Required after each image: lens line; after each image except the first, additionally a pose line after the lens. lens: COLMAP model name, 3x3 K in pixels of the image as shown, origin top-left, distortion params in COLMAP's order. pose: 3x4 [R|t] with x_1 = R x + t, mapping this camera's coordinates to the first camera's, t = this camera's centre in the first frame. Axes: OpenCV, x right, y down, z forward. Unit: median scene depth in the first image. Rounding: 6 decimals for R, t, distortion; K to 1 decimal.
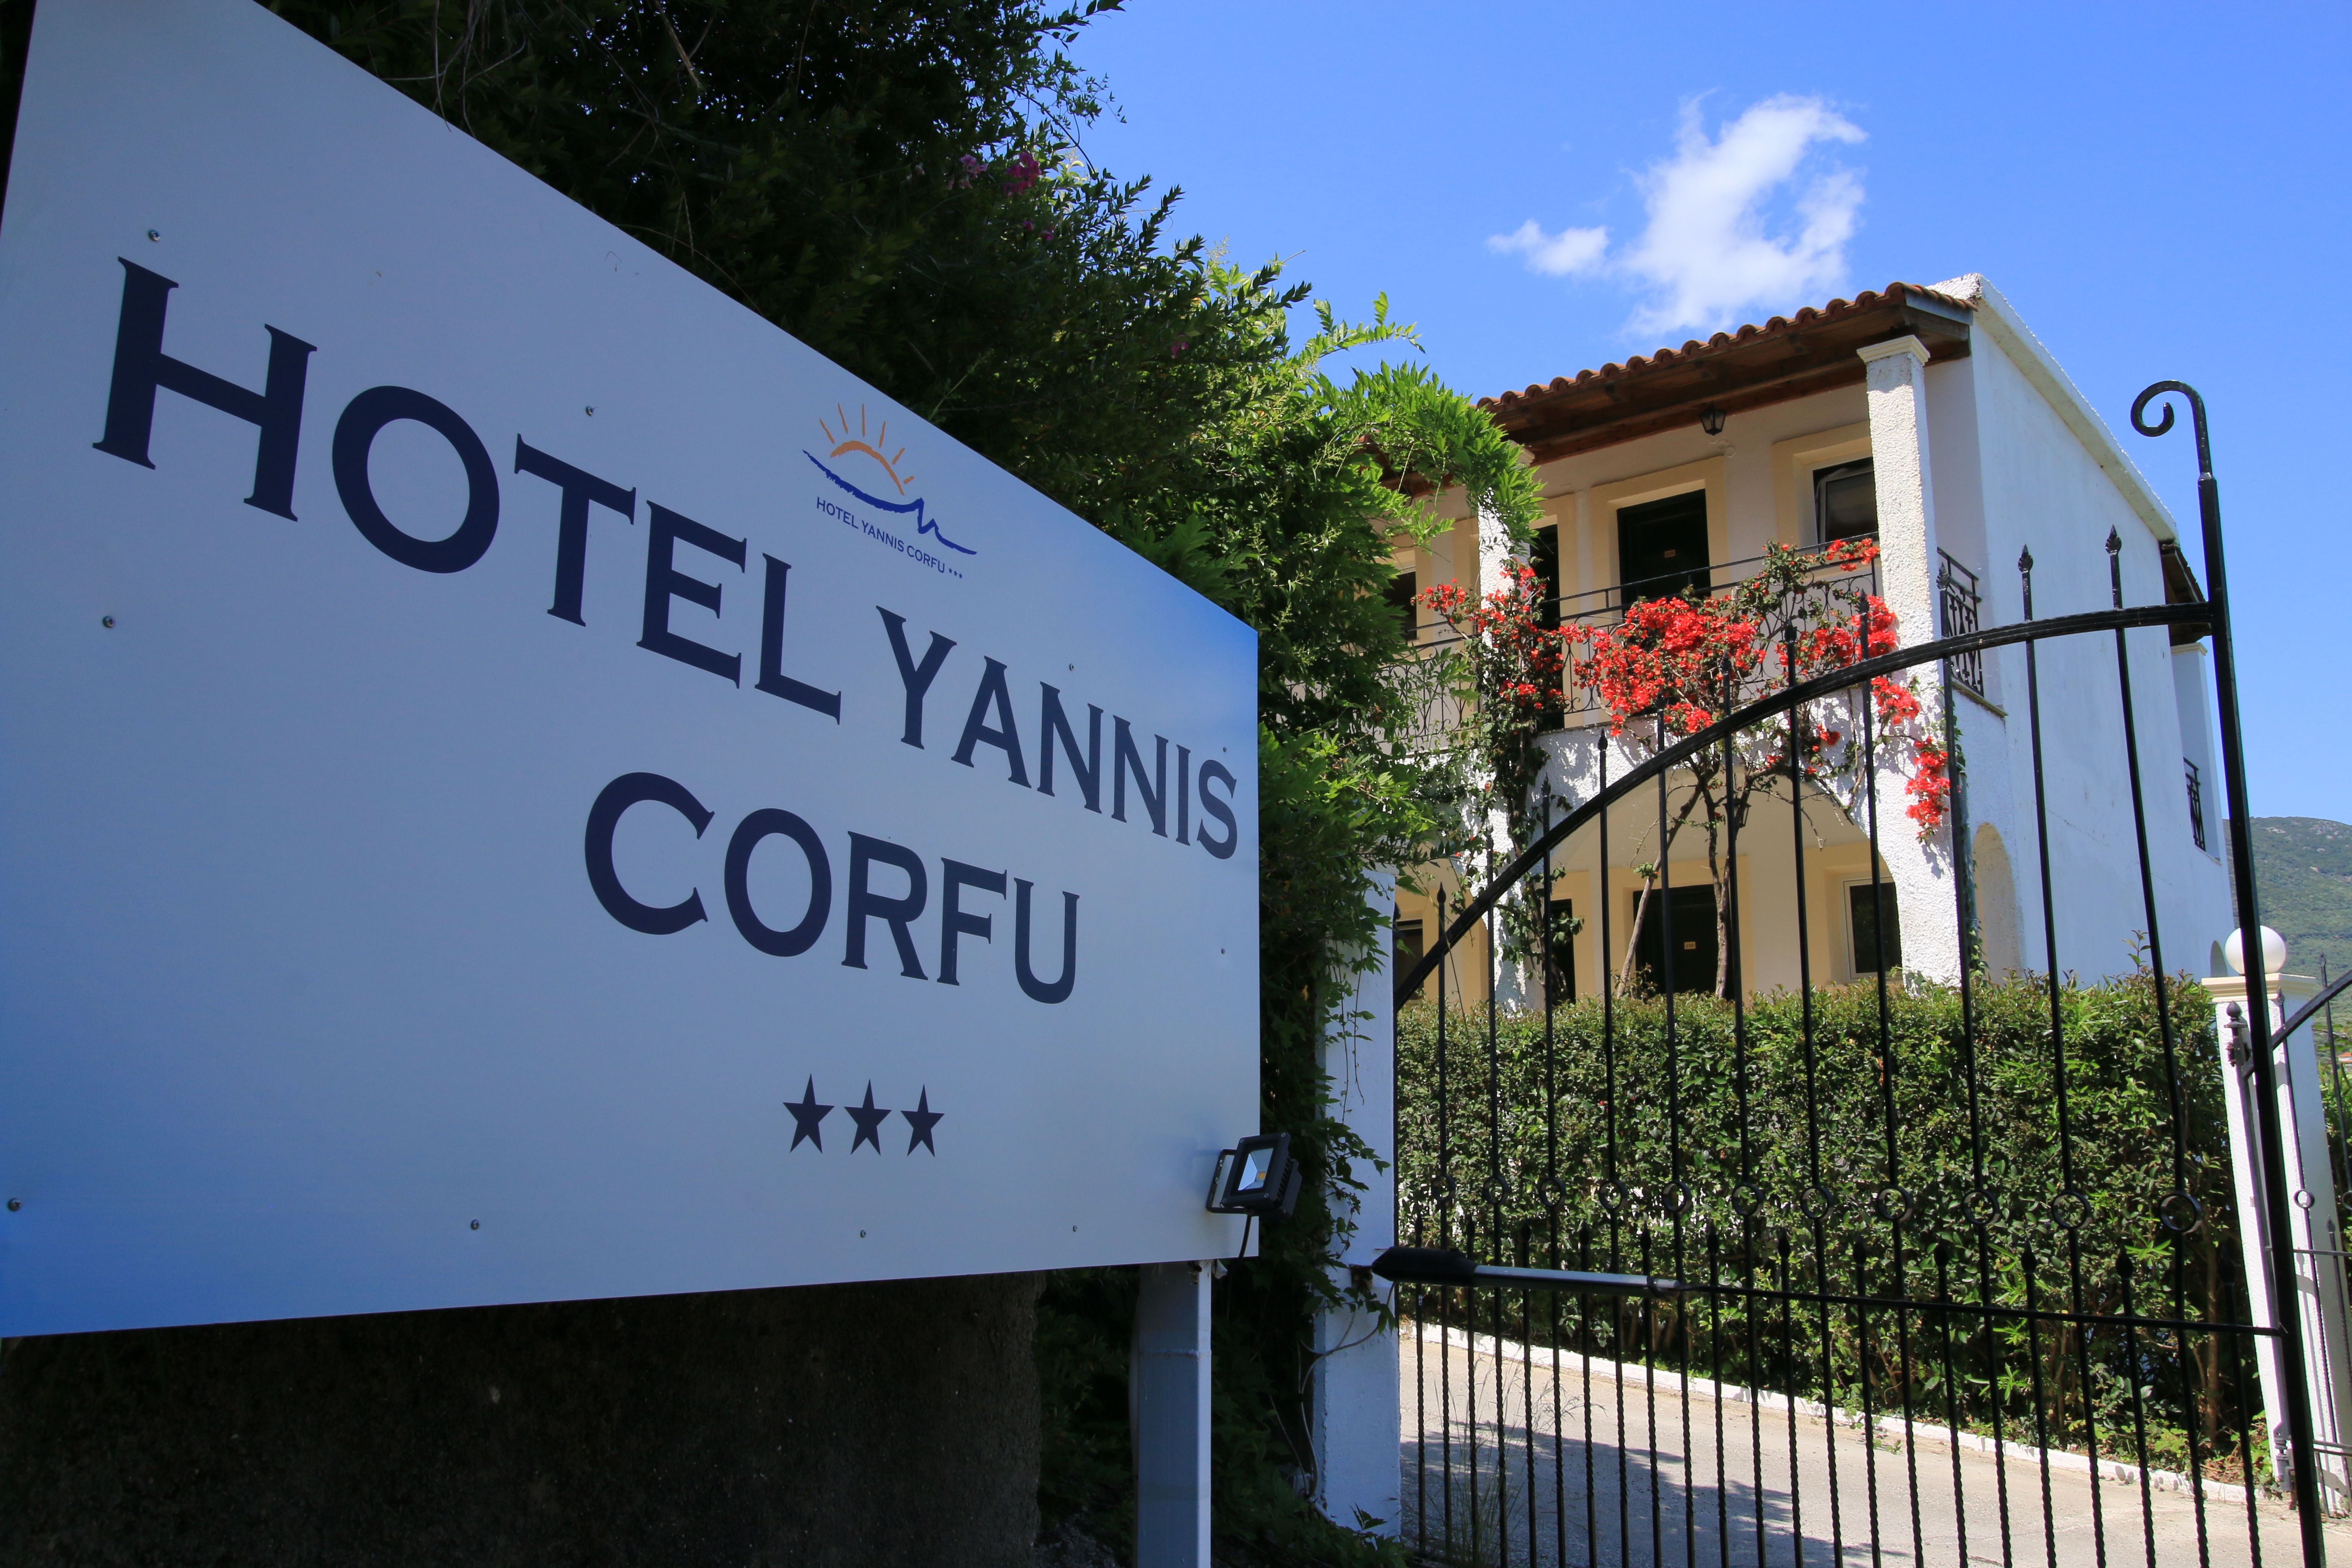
lens RADIAL K [[1815.0, 0, 1173.5], [0, 1815.0, 785.7], [0, 0, 1]] dist [0.001216, 0.000873]
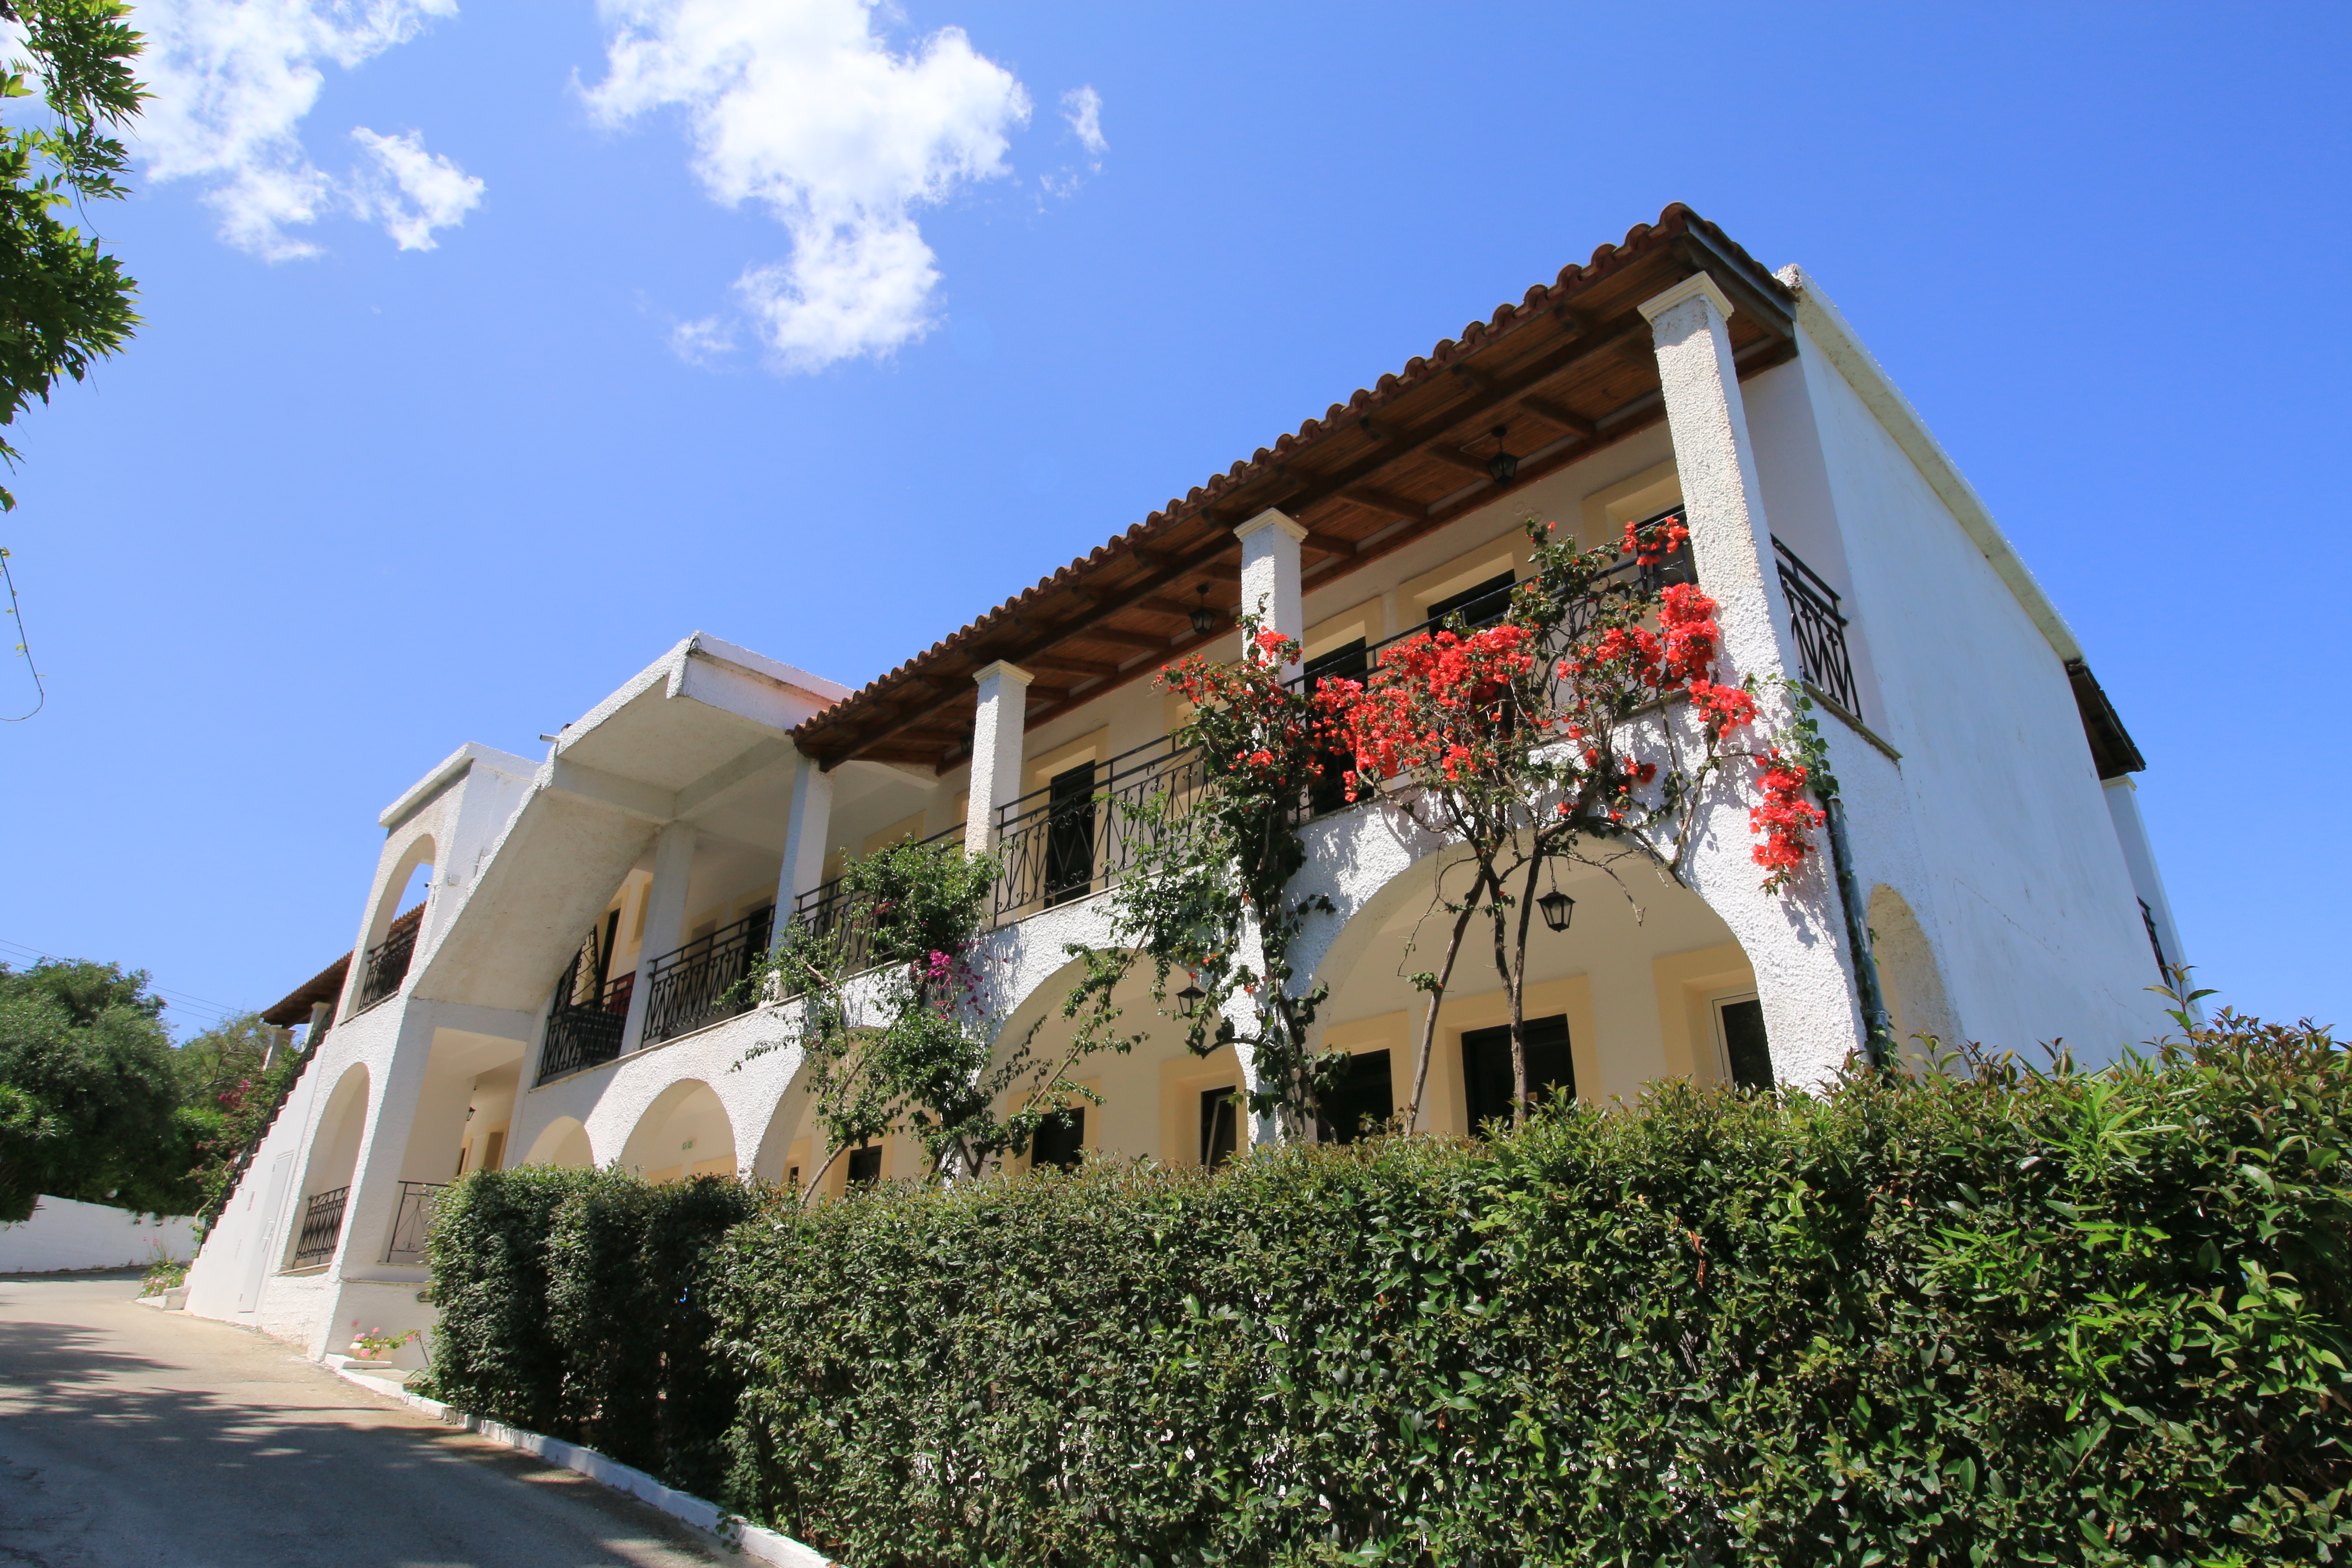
lens RADIAL K [[1301.1, 0, 1183.0], [0, 1301.1, 779.2], [0, 0, 1]] dist [0.002875, -0.009476]
pose [[0.994794, -0.045245, -0.091307, 0.276418], [0.025555, 0.978159, -0.206282, 0.094589], [0.098646, 0.202875, 0.974223, 0.583252]]
